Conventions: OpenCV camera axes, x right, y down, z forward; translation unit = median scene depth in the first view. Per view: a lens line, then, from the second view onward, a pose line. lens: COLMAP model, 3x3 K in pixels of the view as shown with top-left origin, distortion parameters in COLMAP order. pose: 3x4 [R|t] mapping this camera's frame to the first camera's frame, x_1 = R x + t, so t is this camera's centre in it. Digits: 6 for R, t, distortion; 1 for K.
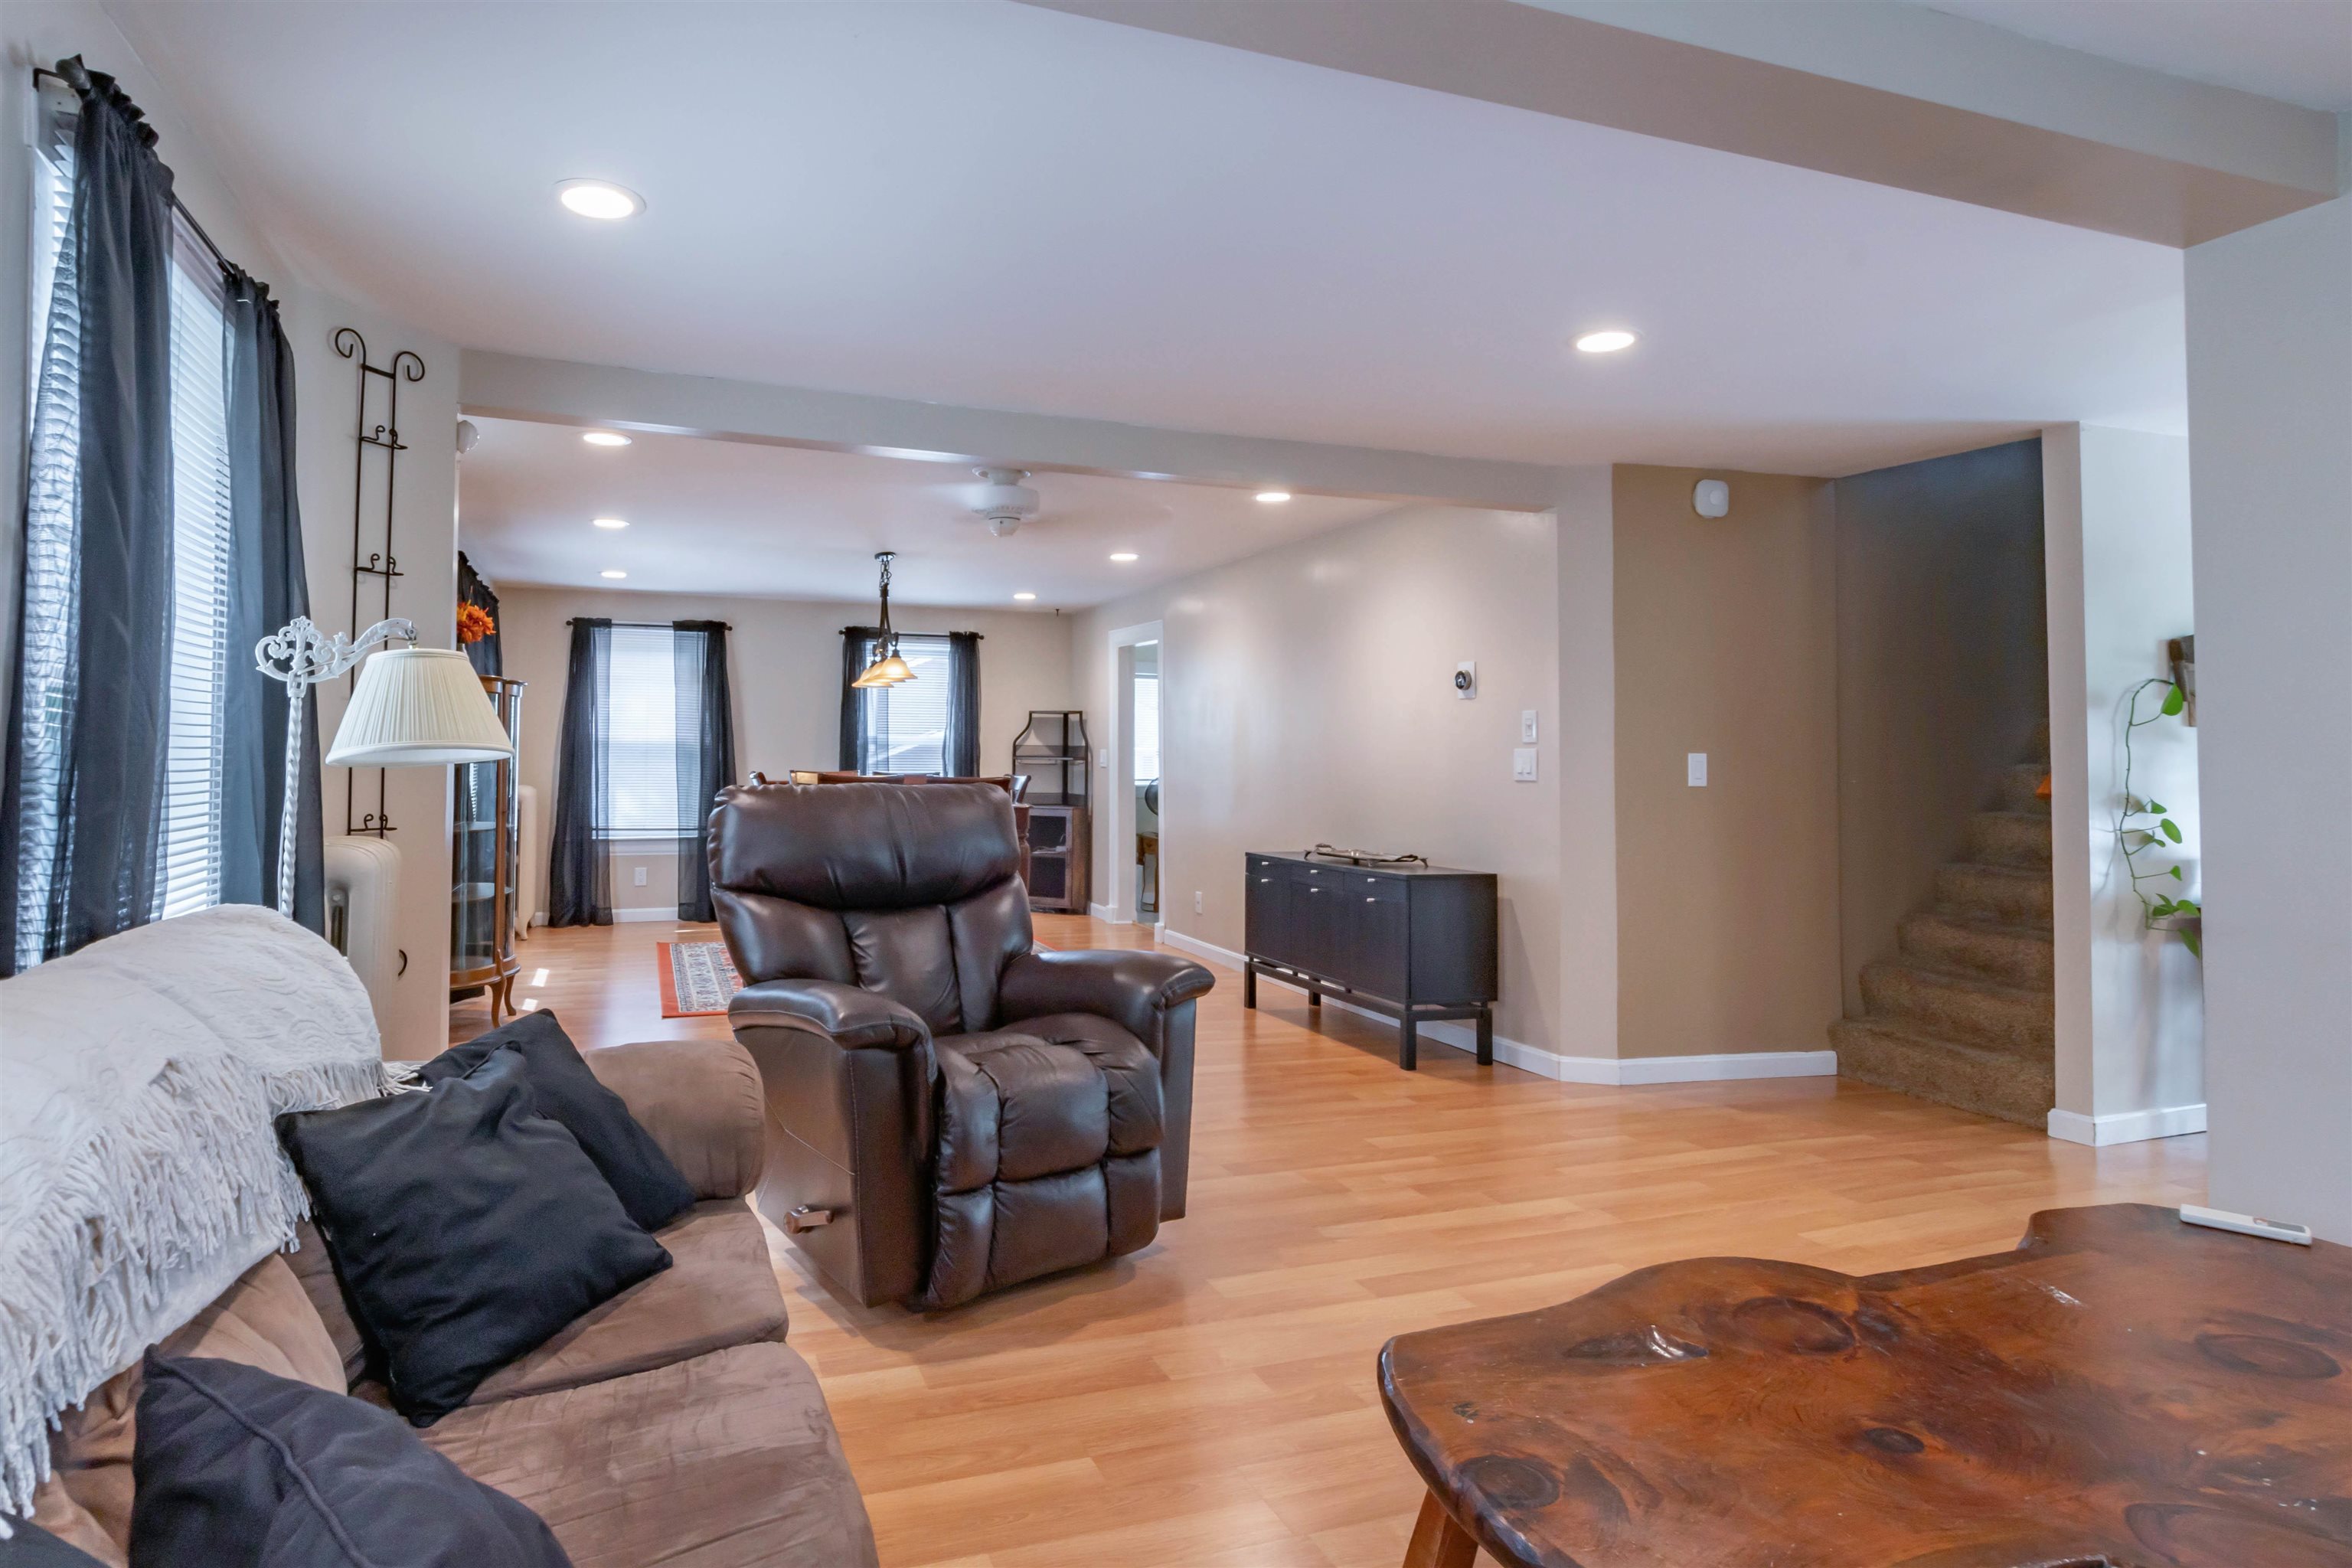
lens RADIAL K [[1271.3, 0, 1119.9], [0, 1271.3, 755.7], [0, 0, 1]] dist [0.002914, -0.002391]
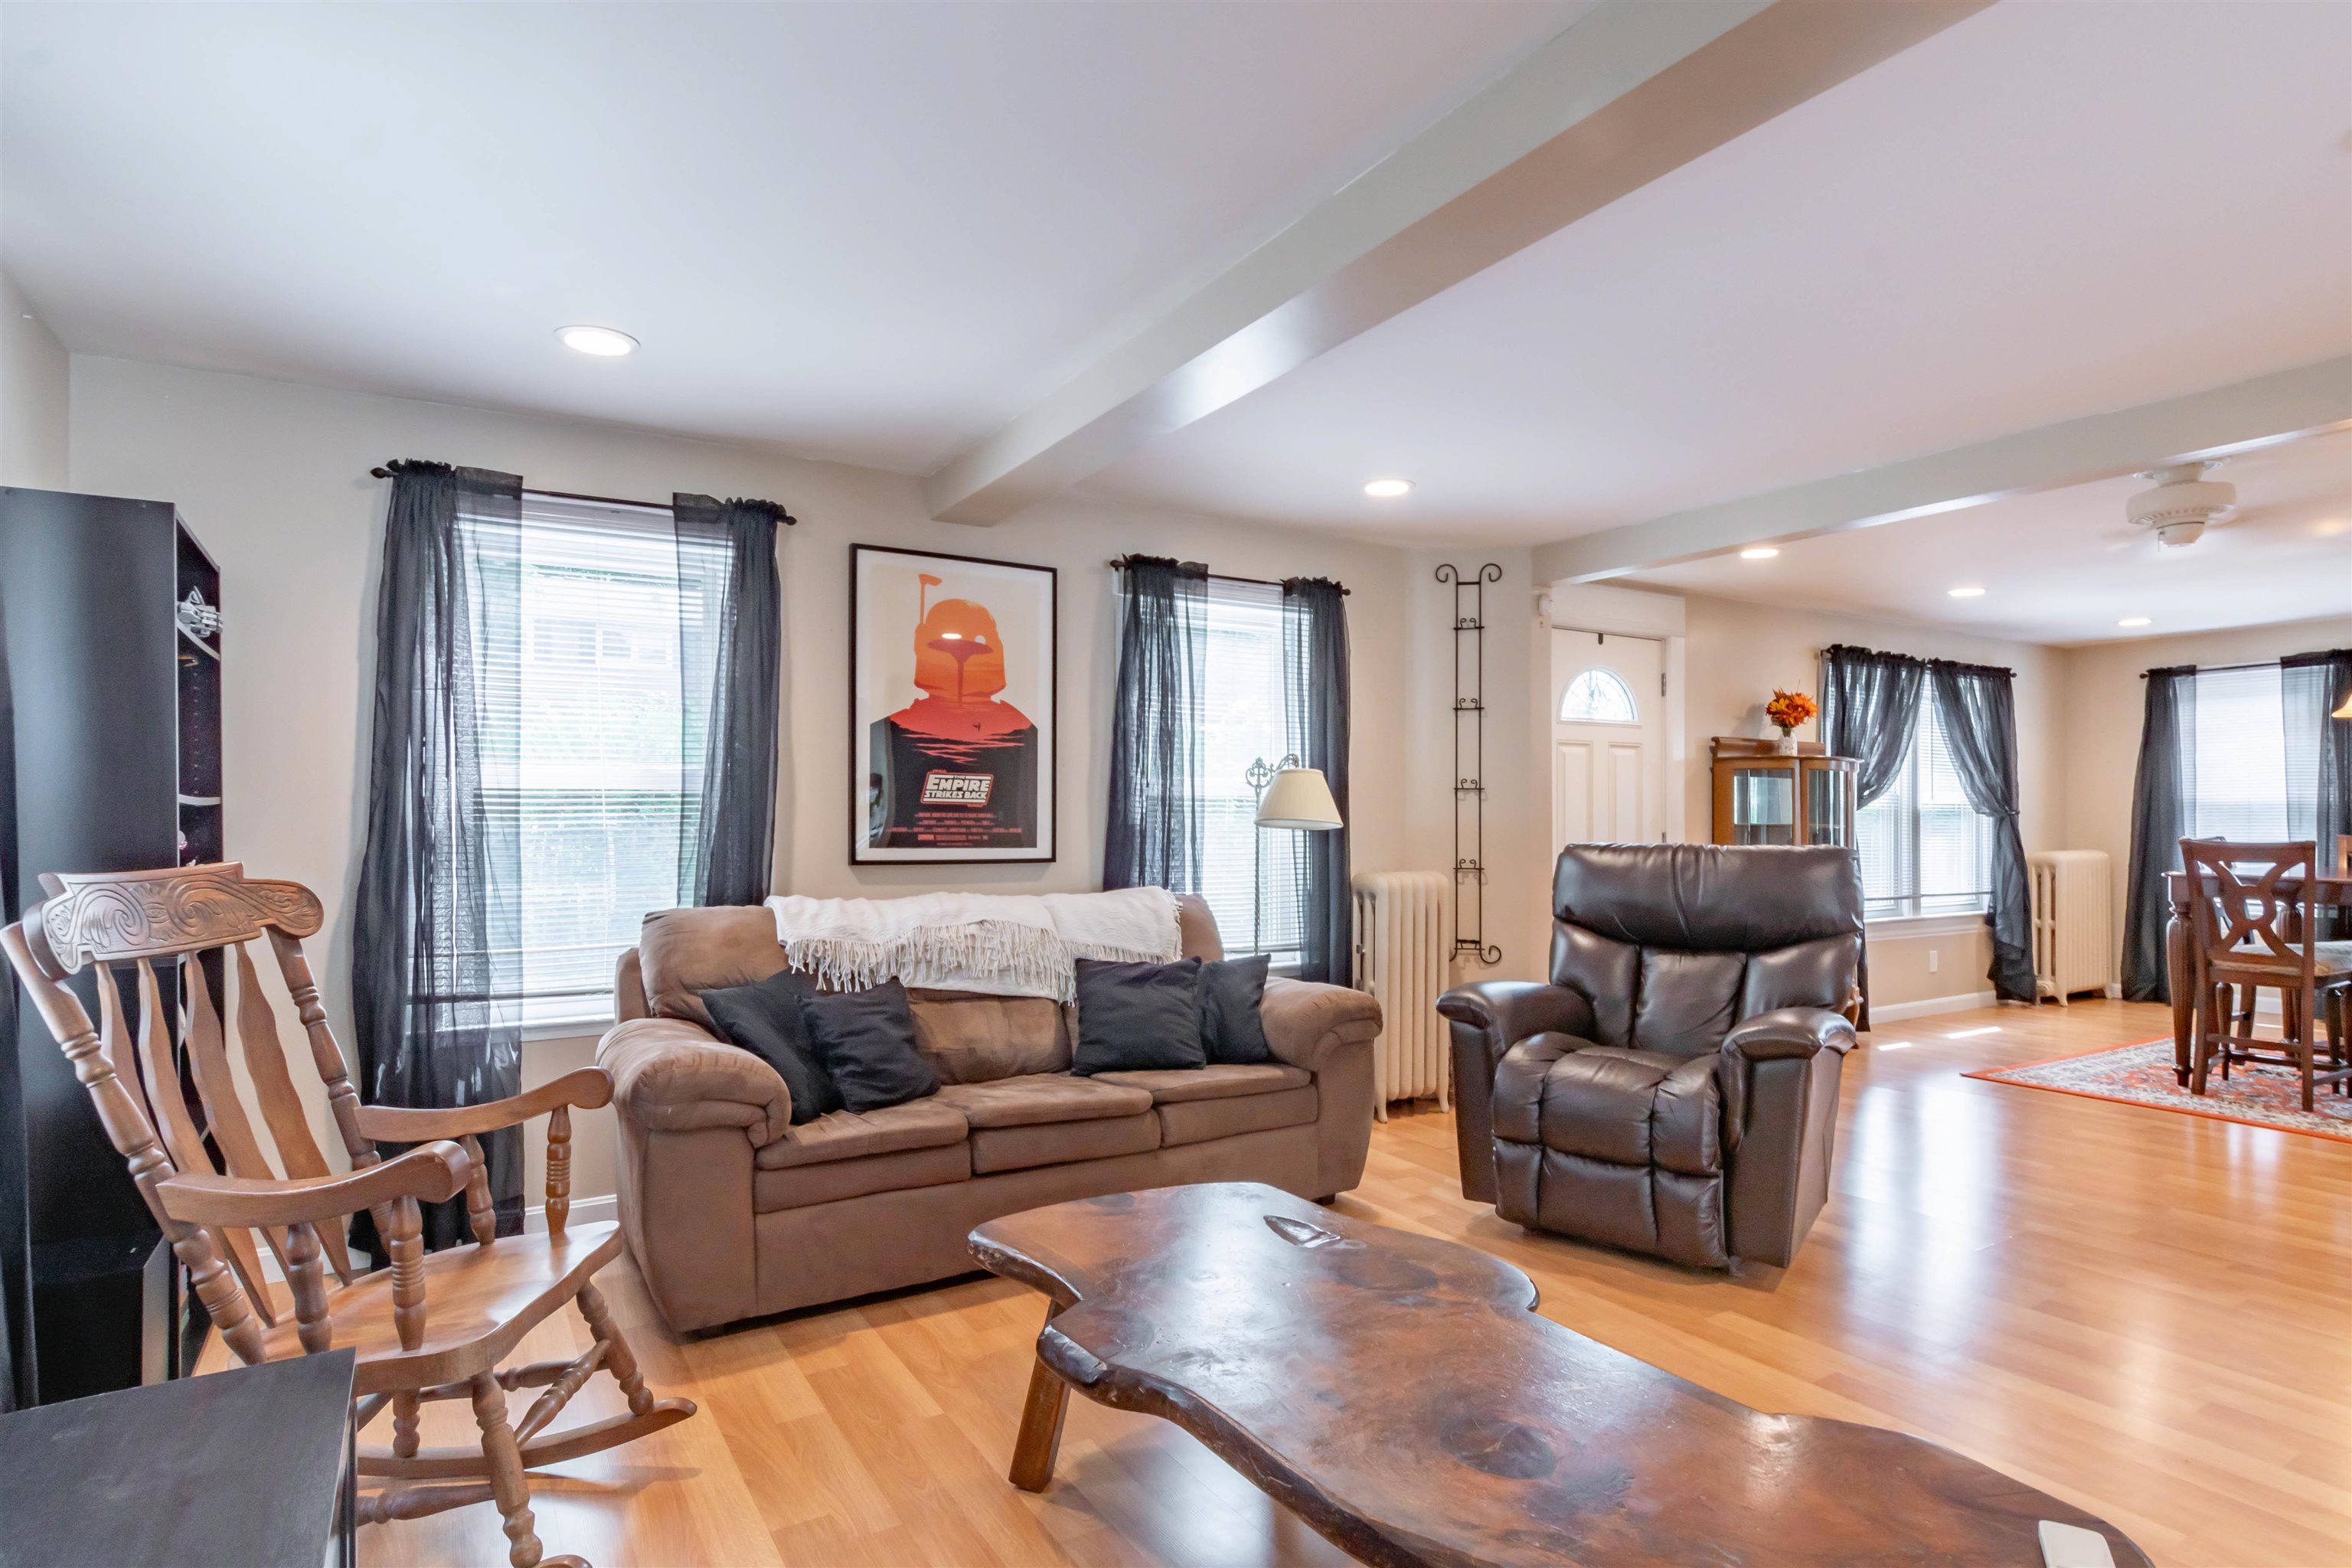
lens RADIAL K [[1271.3, 0, 1165.9], [0, 1271.3, 800.6], [0, 0, 1]] dist [0.002914, -0.002391]
pose [[0.215986, -0.014213, -0.976293, 0.319498], [0.003361, 0.999899, -0.013813, -0.001467], [0.976391, -0.000298, 0.216012, 0.095668]]
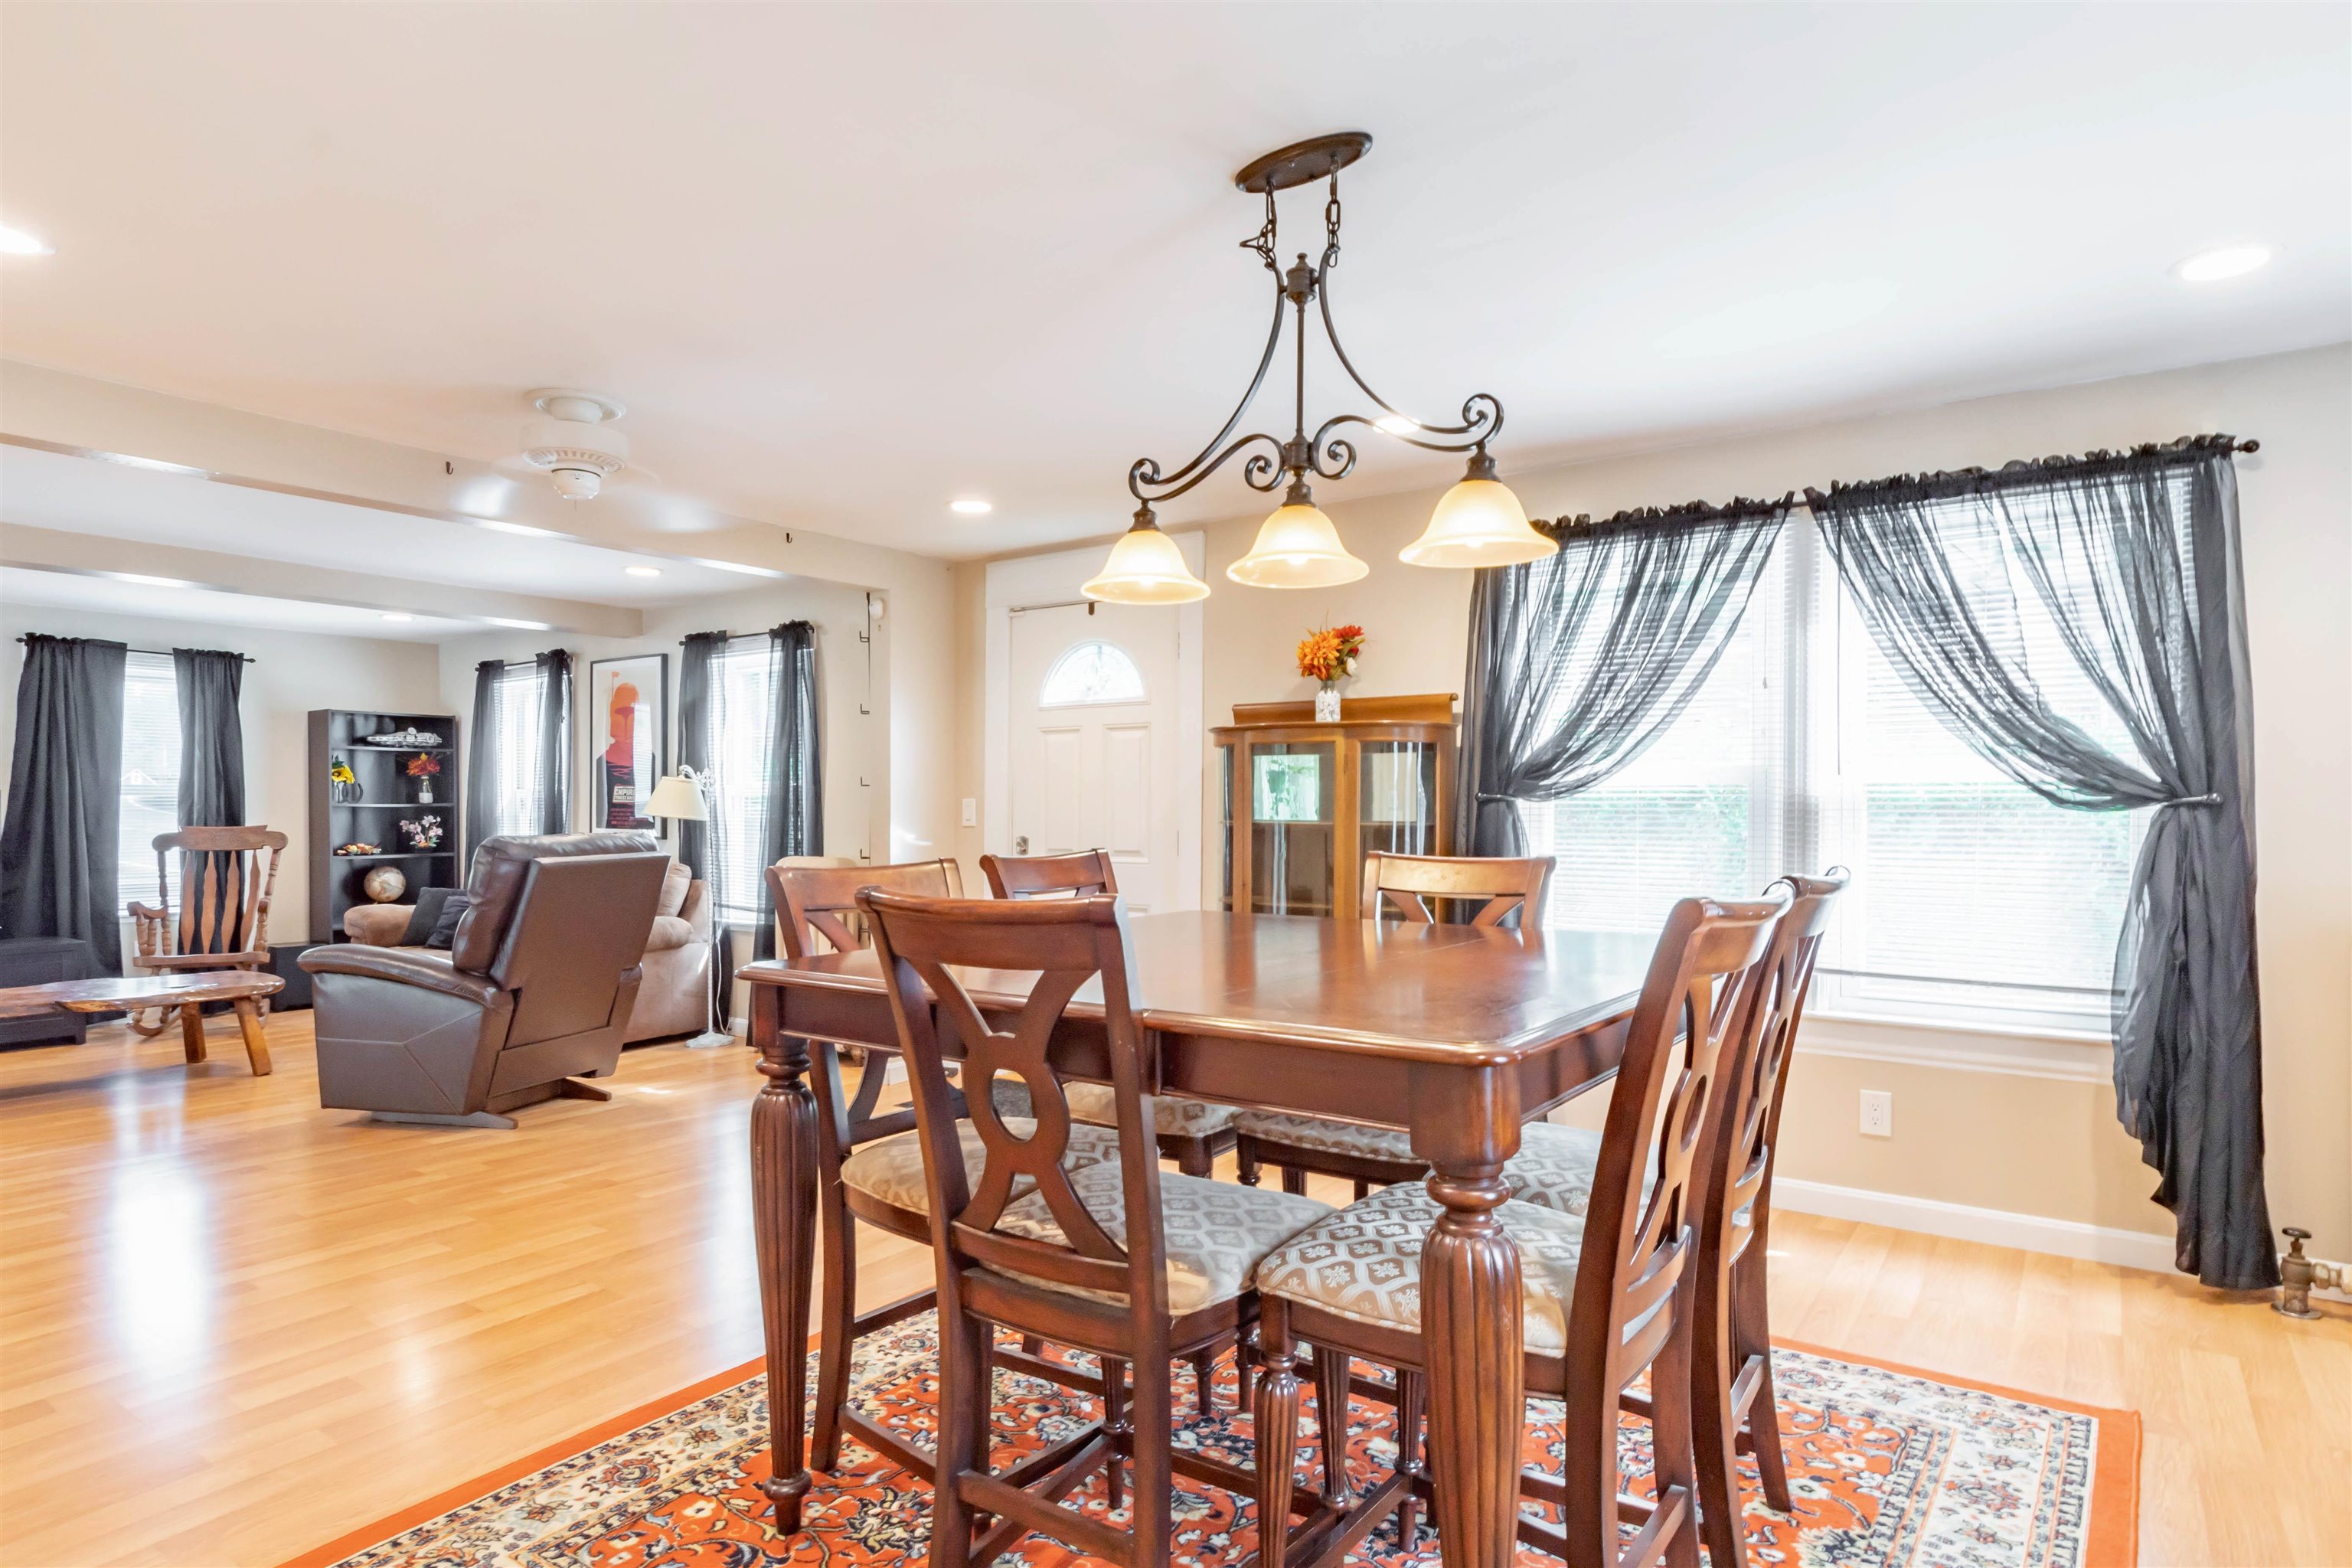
lens RADIAL K [[1271.3, 0, 1147.1], [0, 1271.3, 806.9], [0, 0, 1]] dist [0.002914, -0.002391]
pose [[-0.823906, -0.003381, -0.566716, 0.014730], [0.000230, 0.999980, -0.006300, 0.000893], [0.566726, -0.005321, -0.823889, 1.004655]]
